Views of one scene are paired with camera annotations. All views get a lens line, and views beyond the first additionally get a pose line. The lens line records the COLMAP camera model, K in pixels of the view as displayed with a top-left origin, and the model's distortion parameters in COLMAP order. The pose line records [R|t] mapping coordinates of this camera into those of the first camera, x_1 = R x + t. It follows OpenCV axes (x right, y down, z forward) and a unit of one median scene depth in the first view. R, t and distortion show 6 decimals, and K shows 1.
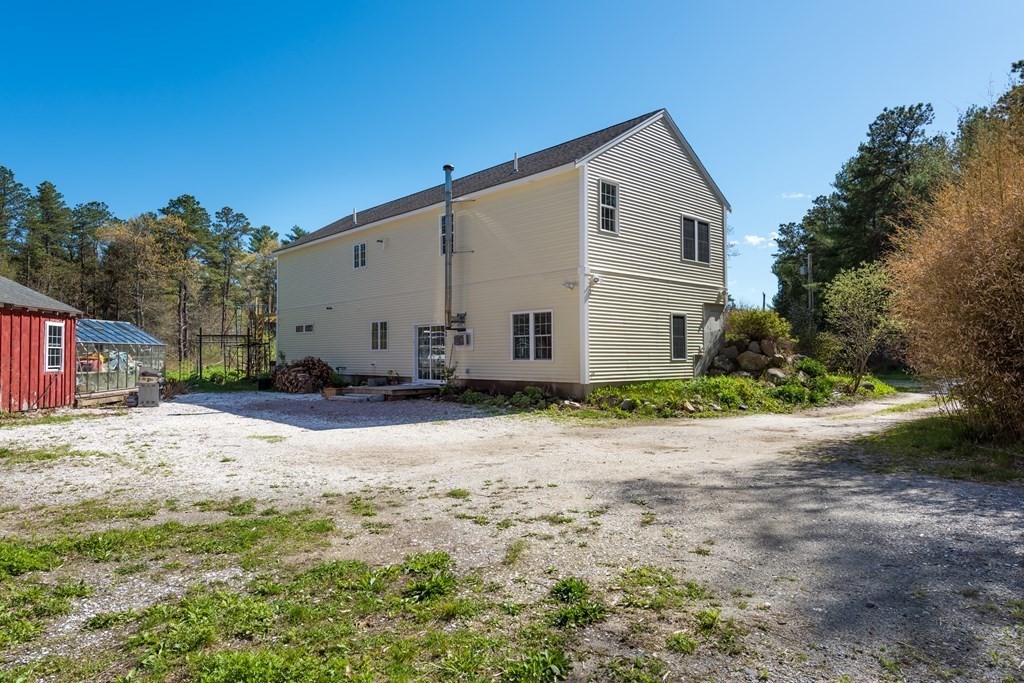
lens RADIAL K [[636.6, 0, 518.2], [0, 636.6, 336.9], [0, 0, 1]] dist [-0.000845, -0.003950]
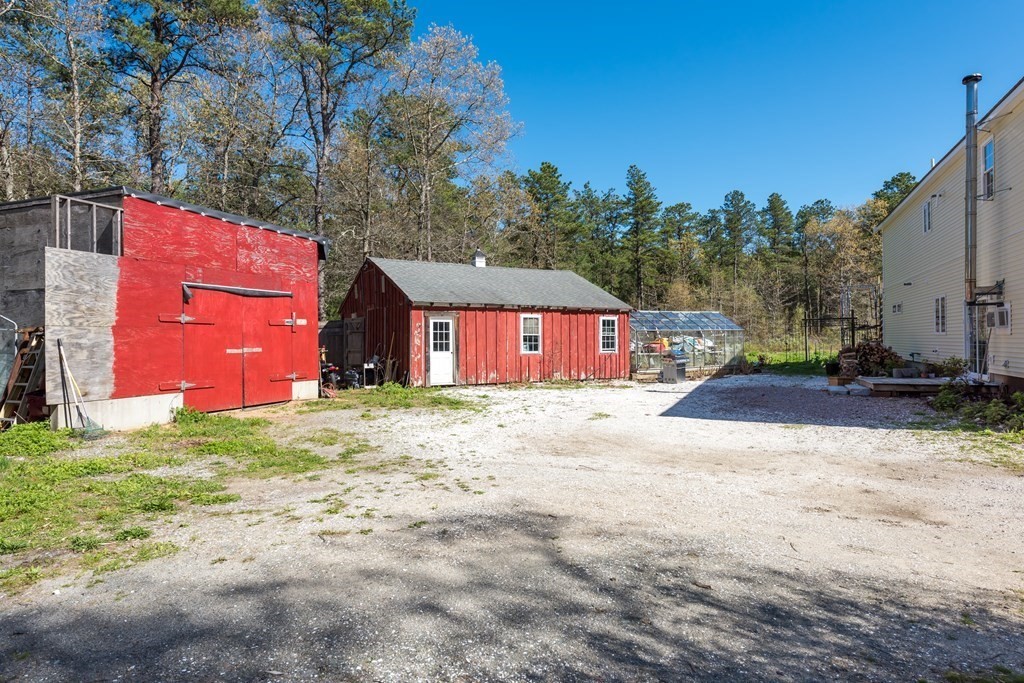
lens RADIAL K [[594.2, 0, 512.0], [0, 594.2, 341.5], [0, 0, 1]] dist [0.007221, 0.000681]
pose [[0.389295, 0.004297, -0.921103, 0.362362], [0.033145, 0.999276, 0.018670, -0.000939], [0.920516, -0.037798, 0.388871, 0.295792]]
